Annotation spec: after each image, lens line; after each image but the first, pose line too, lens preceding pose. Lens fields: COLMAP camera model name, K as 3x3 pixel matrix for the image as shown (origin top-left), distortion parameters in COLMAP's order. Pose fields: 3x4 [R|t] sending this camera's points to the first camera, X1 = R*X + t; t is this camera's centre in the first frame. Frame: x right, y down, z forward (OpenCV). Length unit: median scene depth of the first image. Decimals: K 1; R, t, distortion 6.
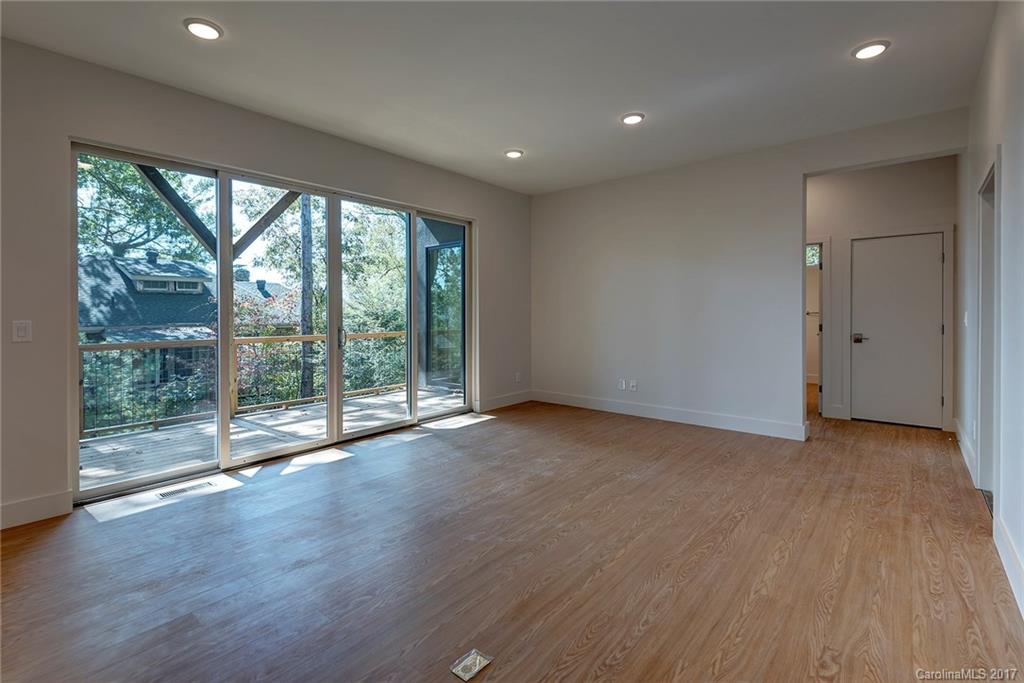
lens RADIAL K [[475.9, 0, 513.1], [0, 475.9, 311.2], [0, 0, 1]] dist [0.001401, 0.000148]
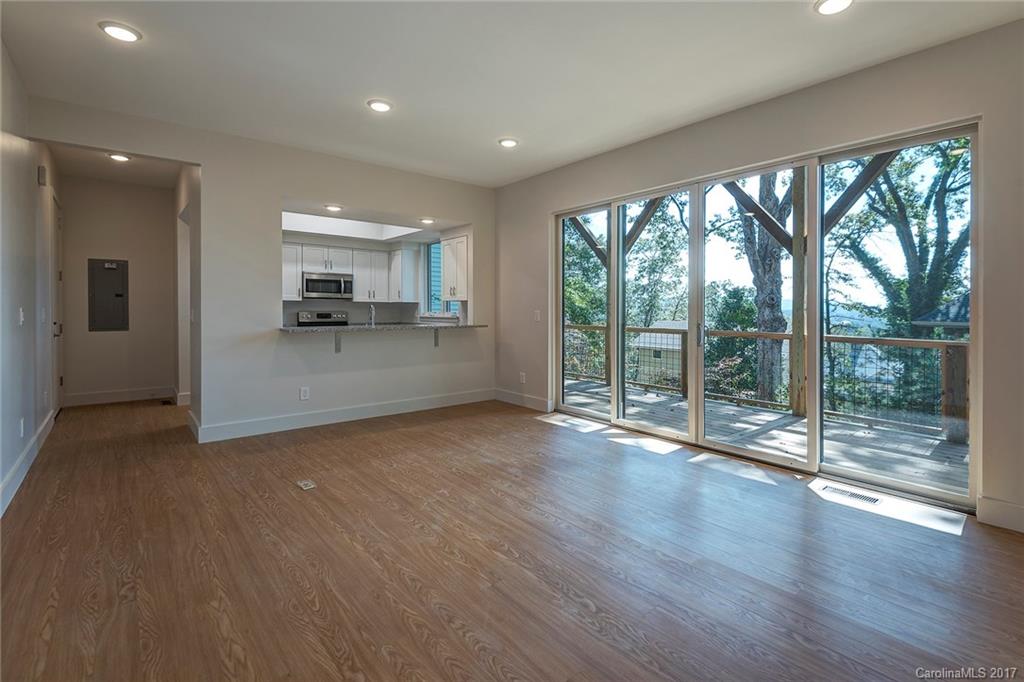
lens RADIAL K [[468.0, 0, 513.1], [0, 468.0, 304.1], [0, 0, 1]] dist [0.000219, 0.000179]
pose [[-0.172076, 0.006529, -0.985062, 1.024728], [-0.005461, 0.999956, 0.007582, -0.015372], [0.985069, 0.006684, -0.172033, 1.332339]]
